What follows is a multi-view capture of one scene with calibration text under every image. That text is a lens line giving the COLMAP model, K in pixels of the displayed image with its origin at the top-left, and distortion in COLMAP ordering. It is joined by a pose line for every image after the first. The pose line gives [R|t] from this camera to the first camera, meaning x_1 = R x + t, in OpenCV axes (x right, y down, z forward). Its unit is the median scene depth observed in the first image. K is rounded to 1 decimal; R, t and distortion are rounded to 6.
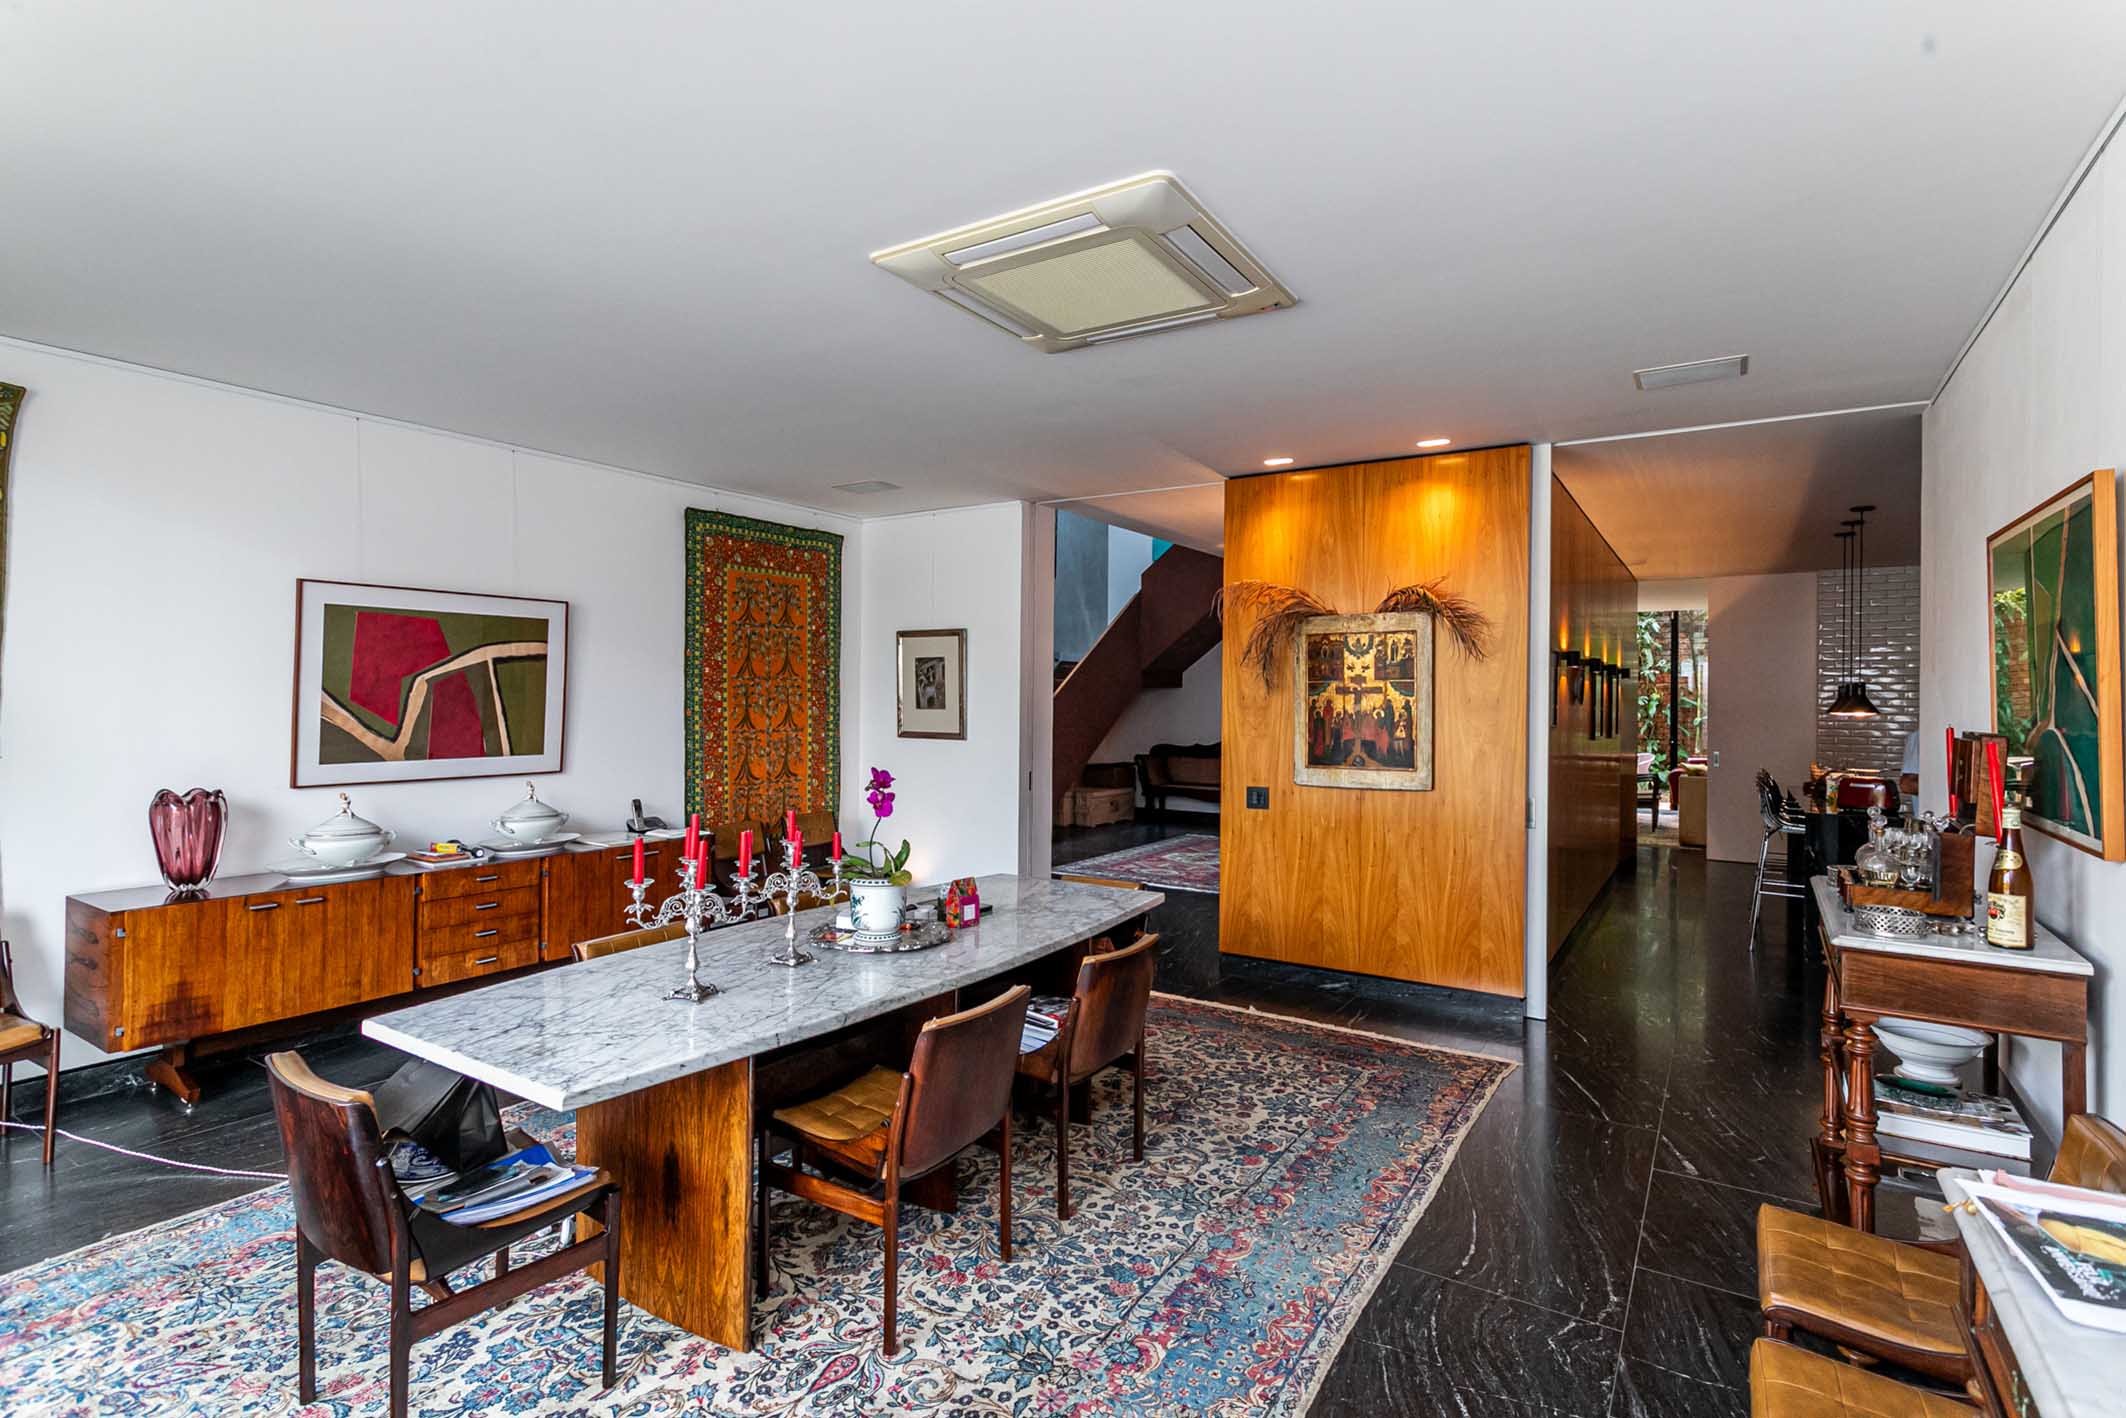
lens RADIAL K [[1019.9, 0, 1070.9], [0, 1019.9, 696.6], [0, 0, 1]] dist [-0.002949, 0.001648]
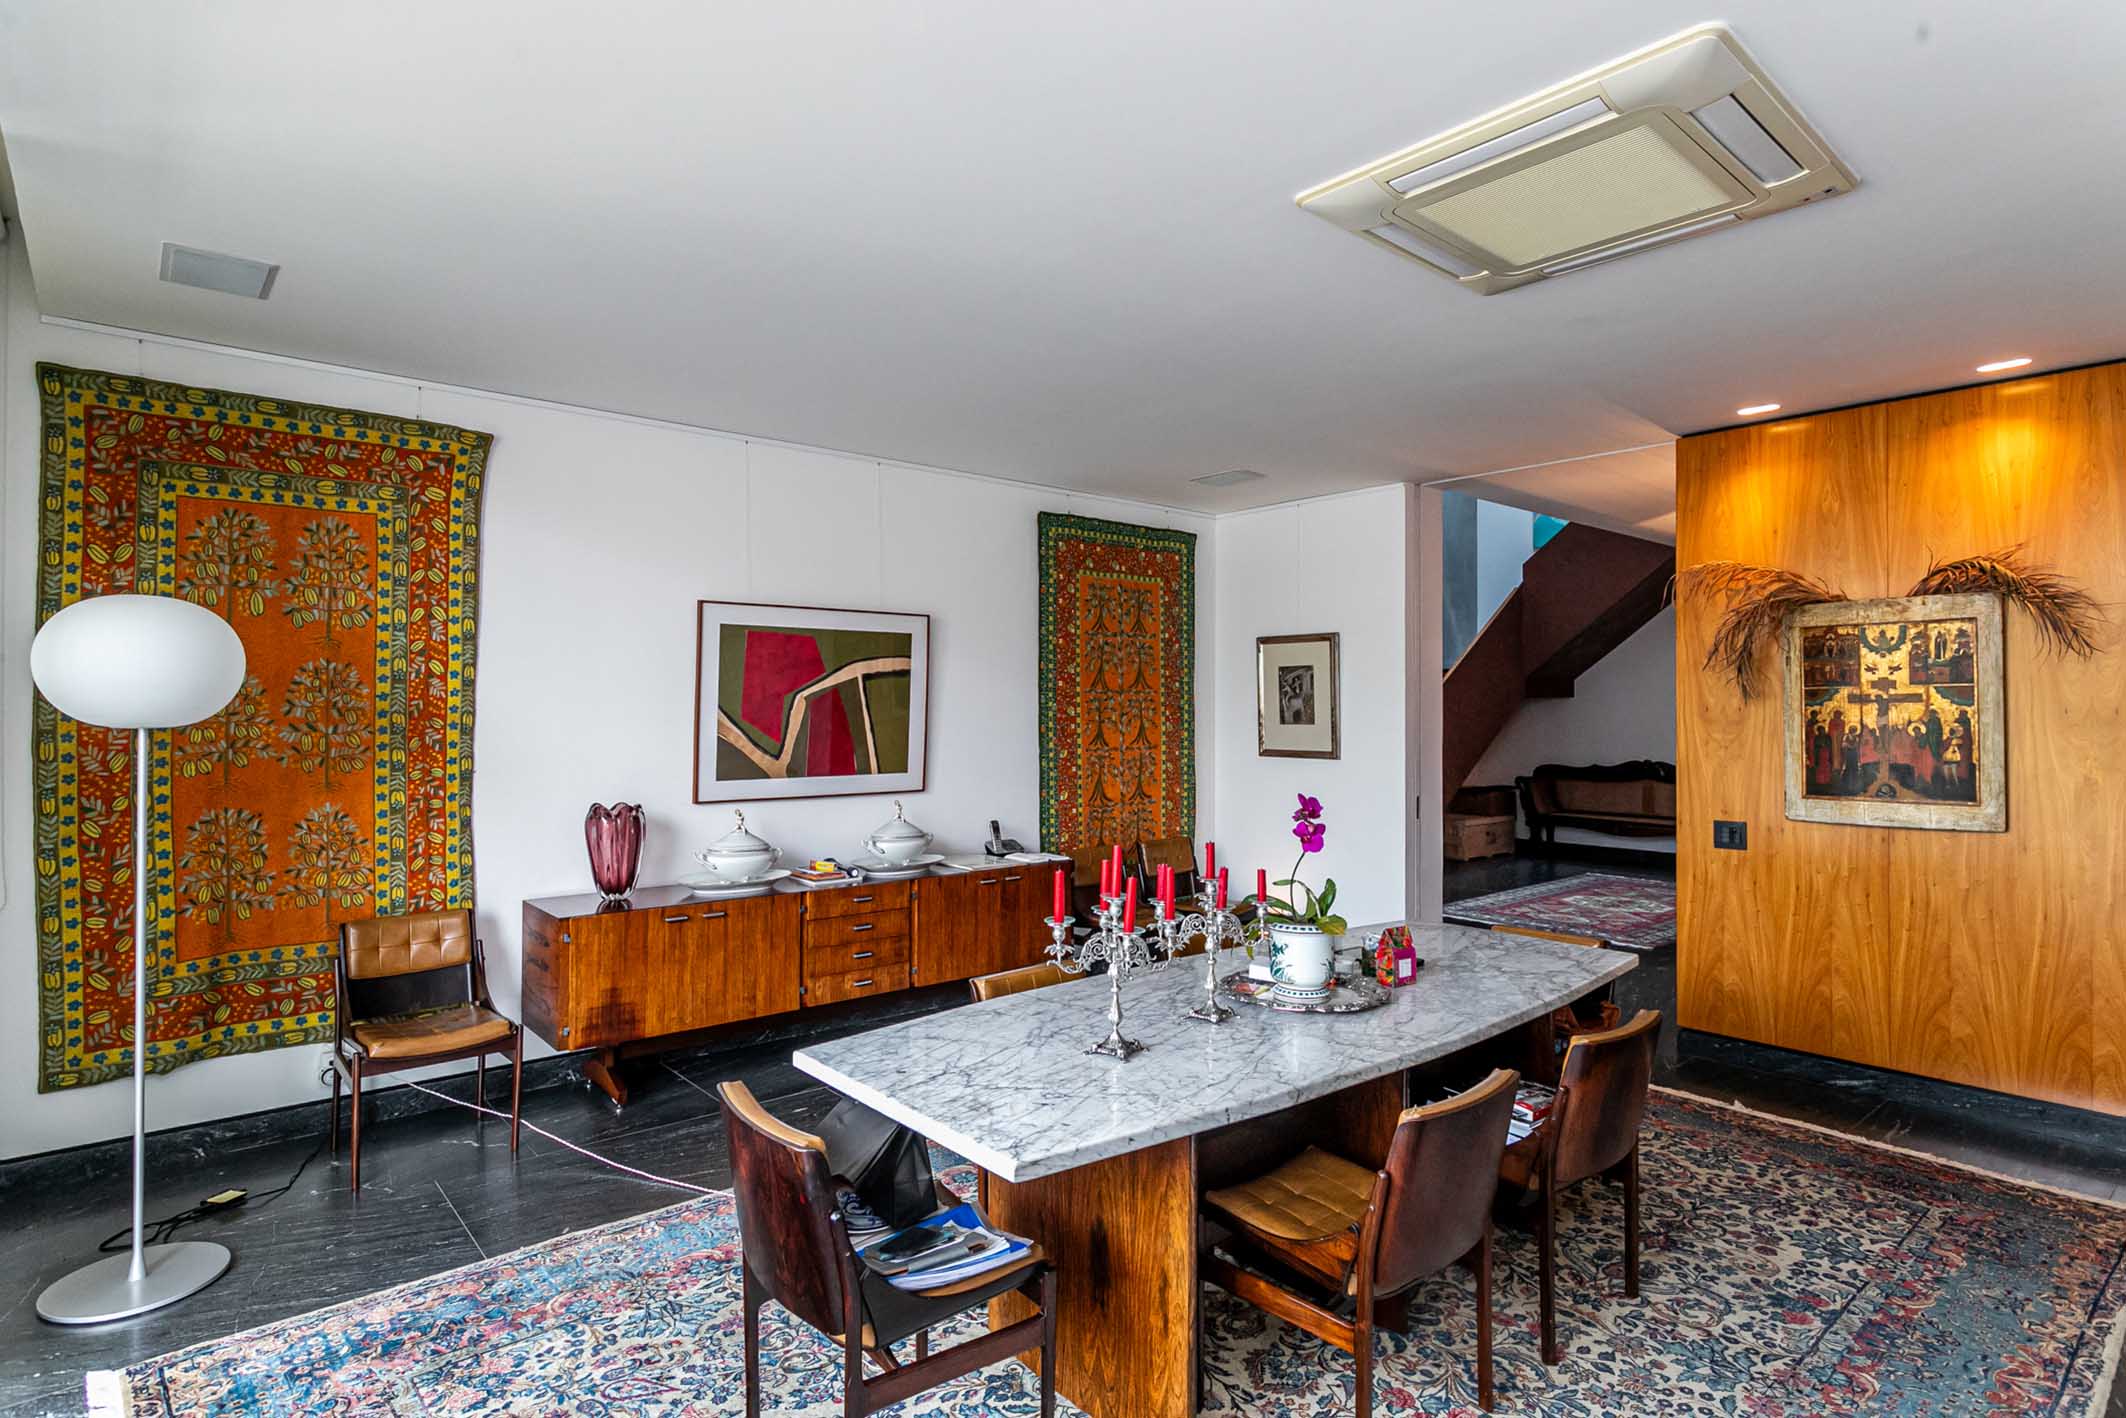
lens RADIAL K [[1102.8, 0, 1067.1], [0, 1102.8, 696.8], [0, 0, 1]] dist [-0.010807, 0.003014]
pose [[0.956526, -0.010514, -0.291456, -0.095728], [0.006978, 0.999889, -0.013169, -0.001126], [0.291562, 0.010562, 0.956494, 0.052053]]
